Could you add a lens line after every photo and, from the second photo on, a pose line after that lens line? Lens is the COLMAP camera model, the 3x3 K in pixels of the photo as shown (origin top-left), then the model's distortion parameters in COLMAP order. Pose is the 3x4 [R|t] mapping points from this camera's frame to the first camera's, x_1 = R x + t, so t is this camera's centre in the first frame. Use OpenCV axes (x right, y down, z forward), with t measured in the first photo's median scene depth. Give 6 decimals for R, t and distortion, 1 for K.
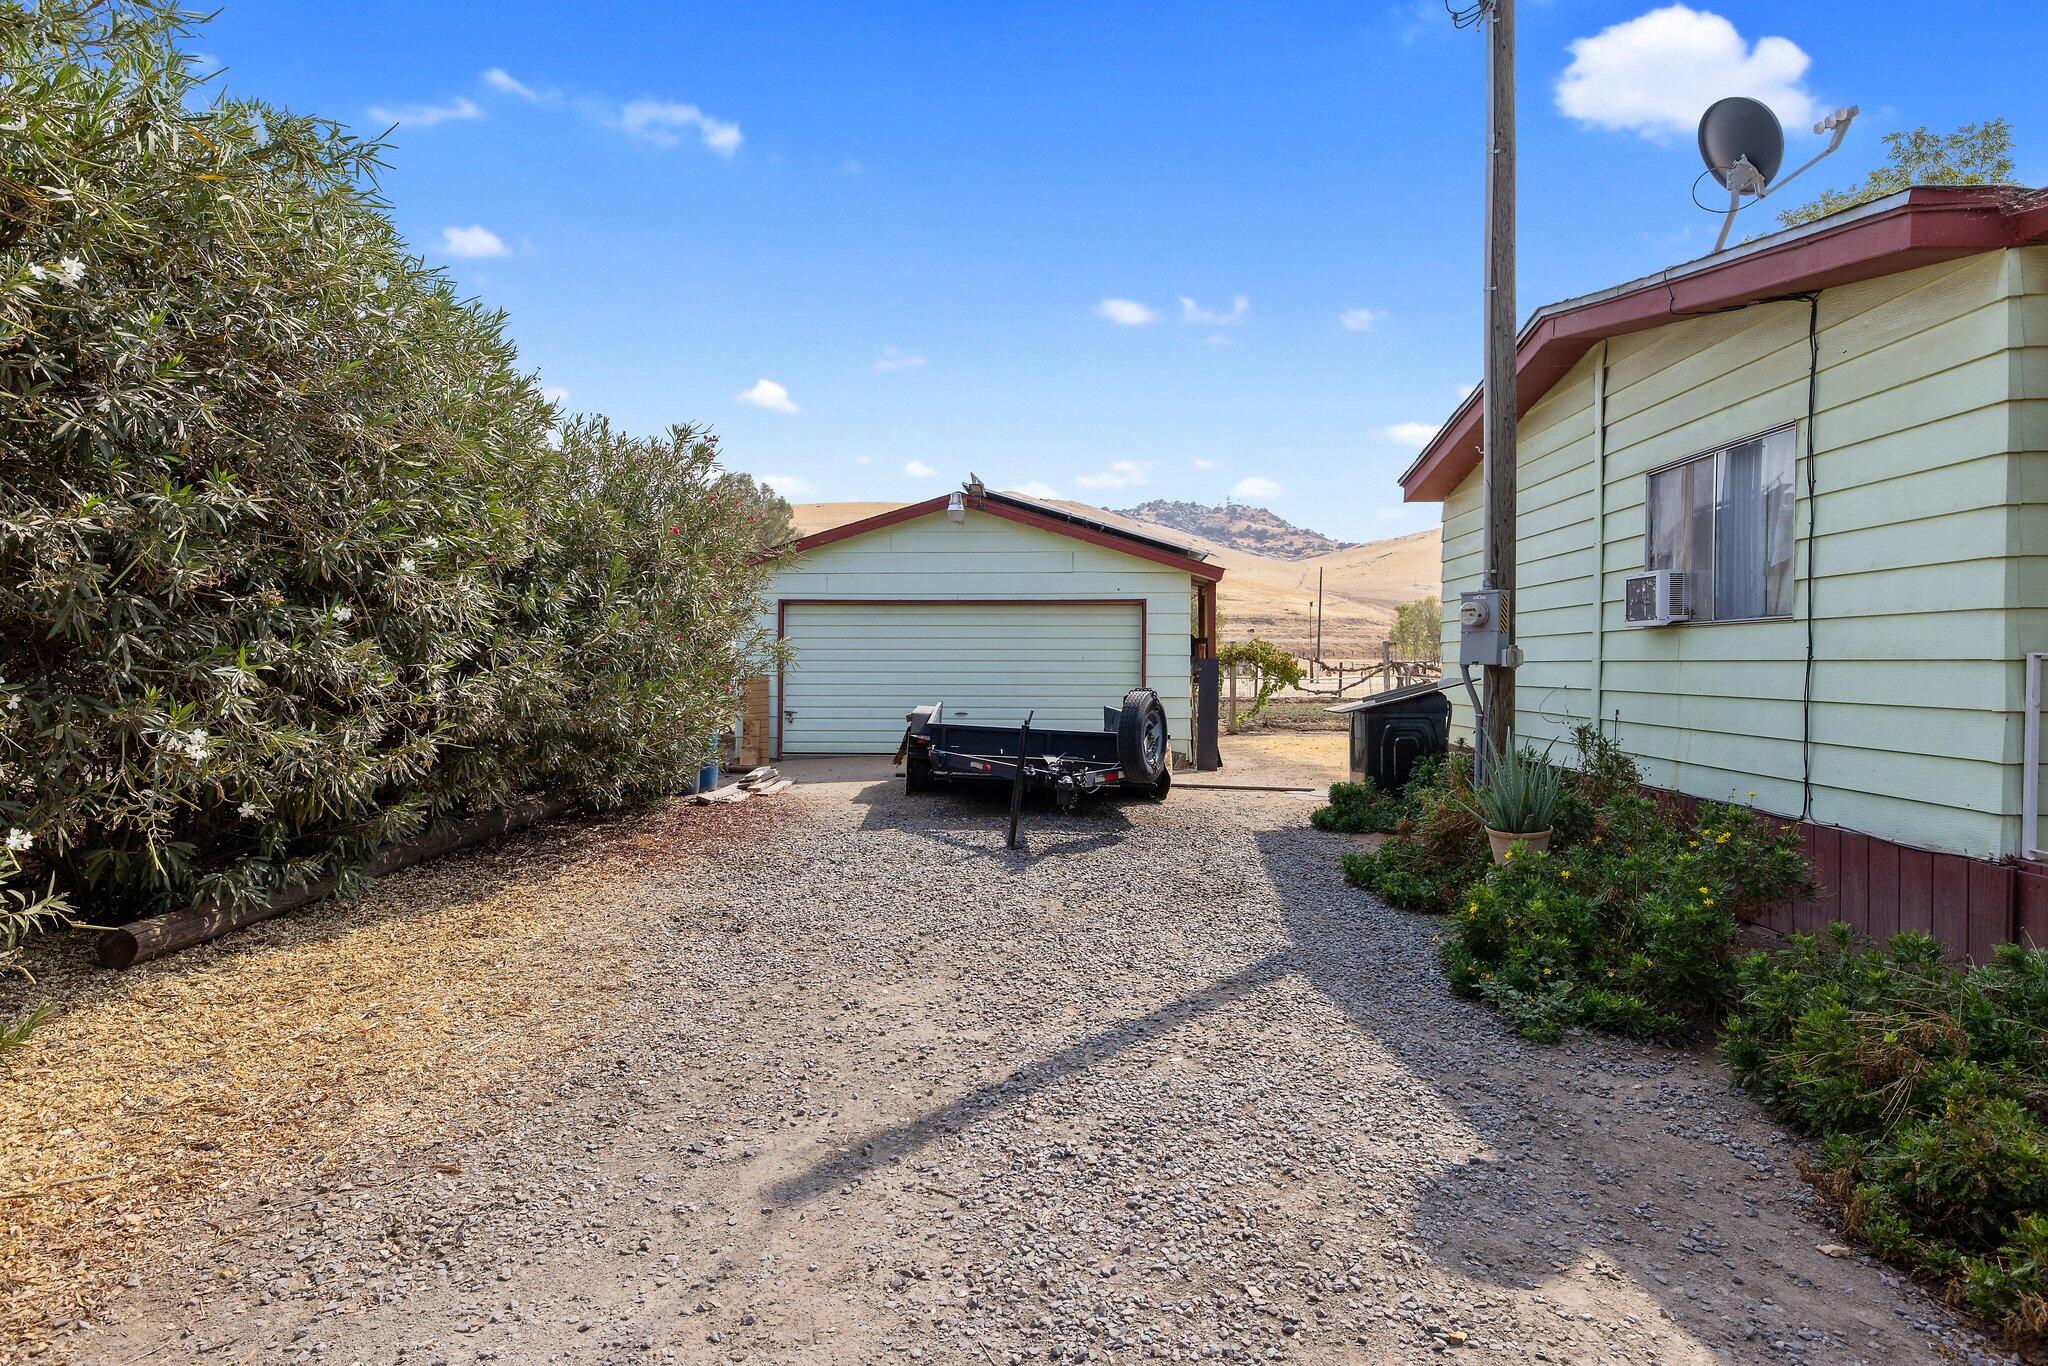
lens RADIAL K [[1176.5, 0, 1026.2], [0, 1176.5, 684.9], [0, 0, 1]] dist [0.007503, -0.000723]
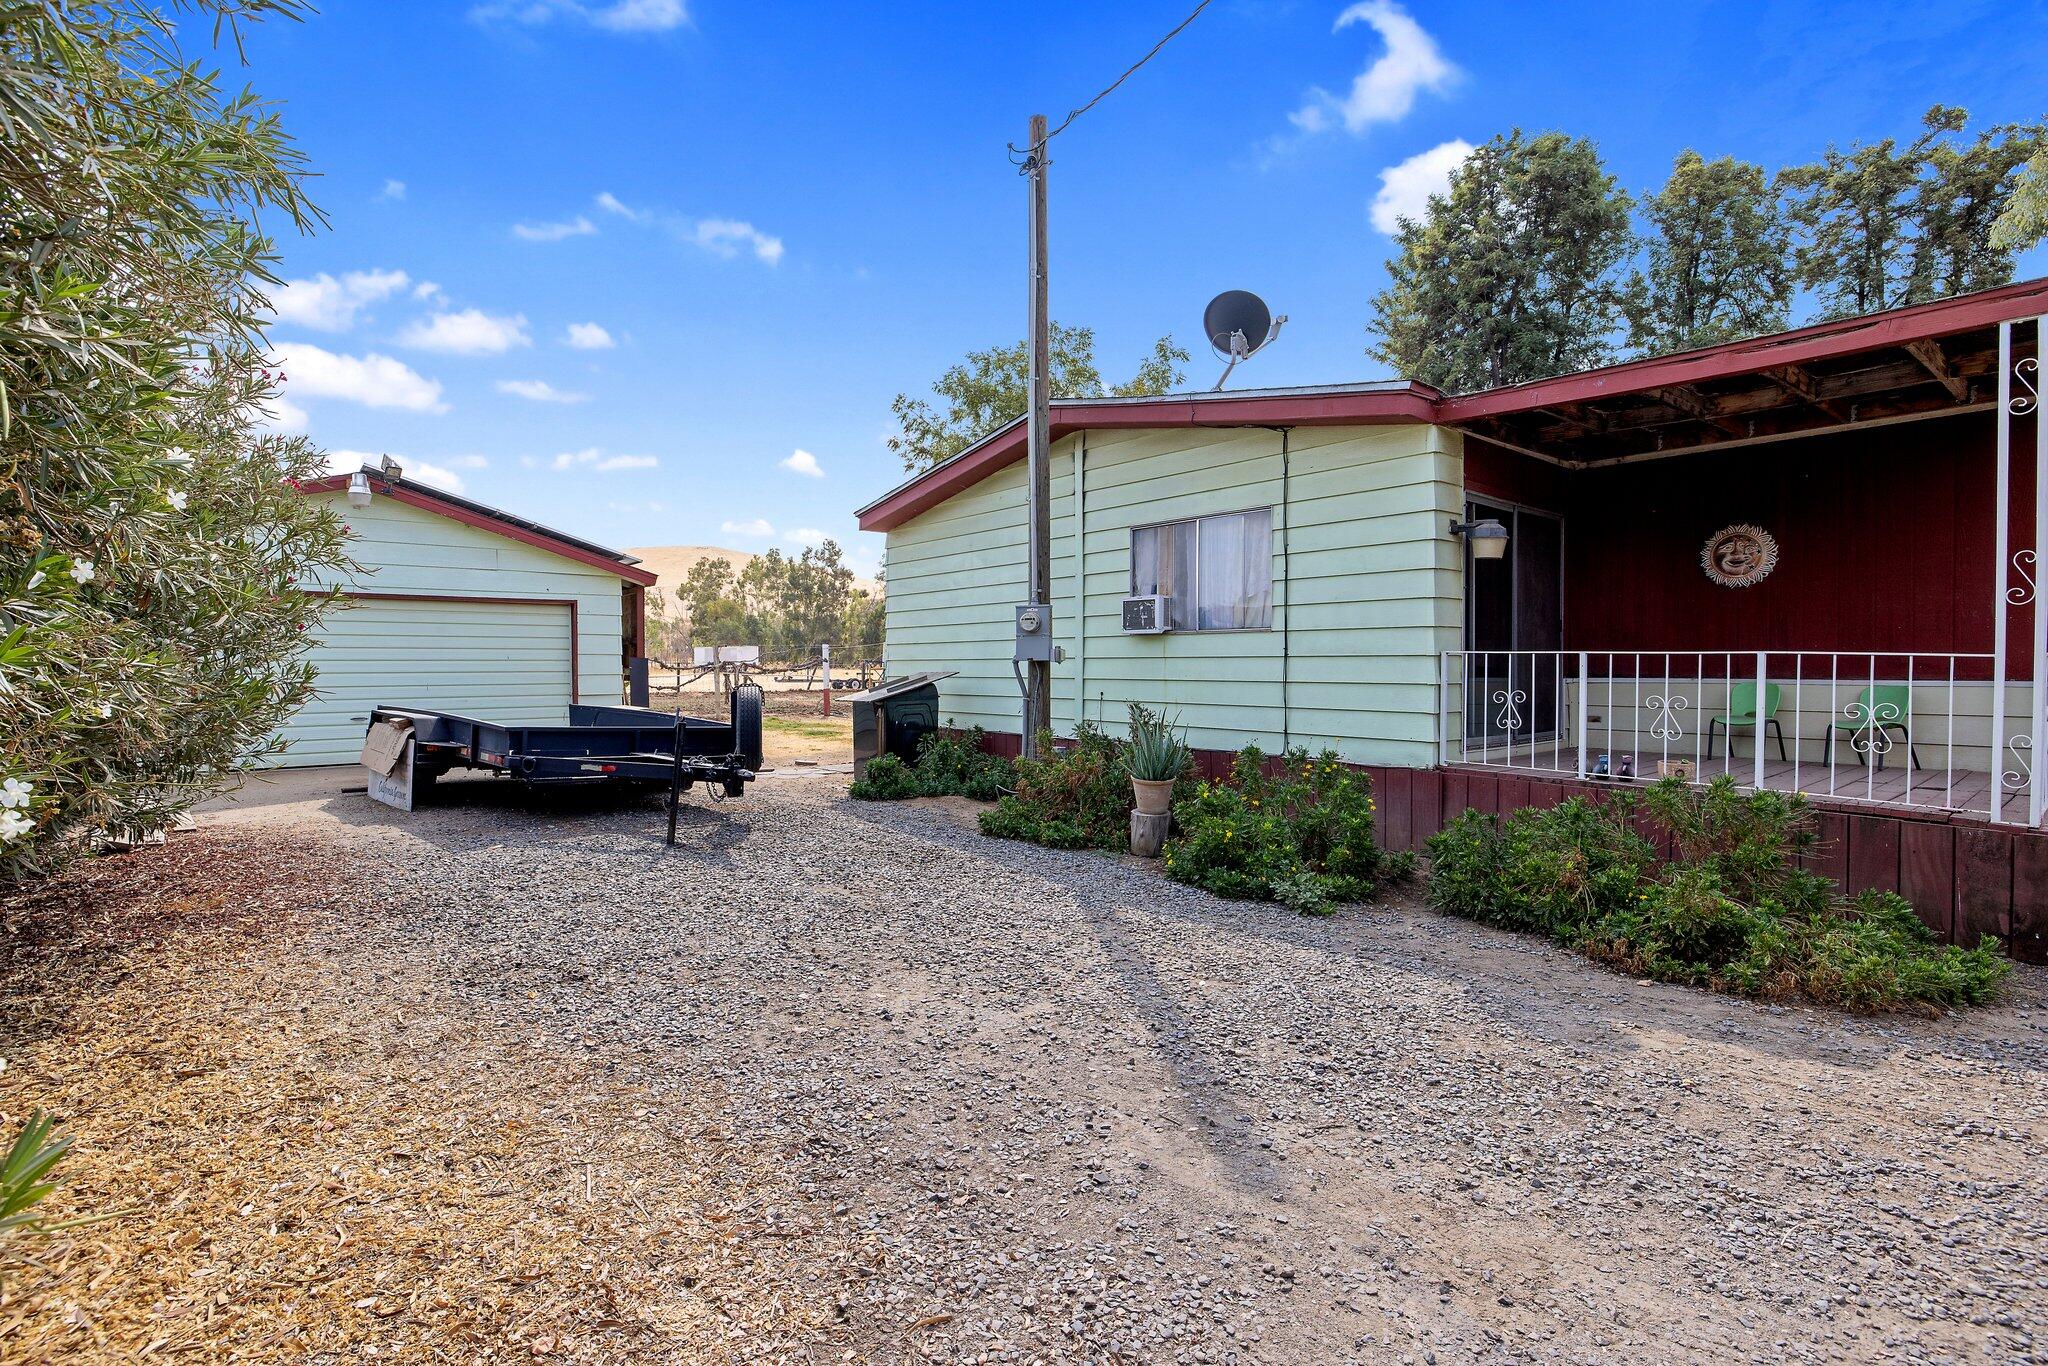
lens RADIAL K [[968.2, 0, 1020.9], [0, 968.2, 682.0], [0, 0, 1]] dist [-0.002897, 0.000712]
pose [[0.725144, -0.016854, 0.688391, -0.504418], [0.016419, 0.999839, 0.007184, -0.001433], [-0.688401, 0.006093, 0.725305, 0.296111]]
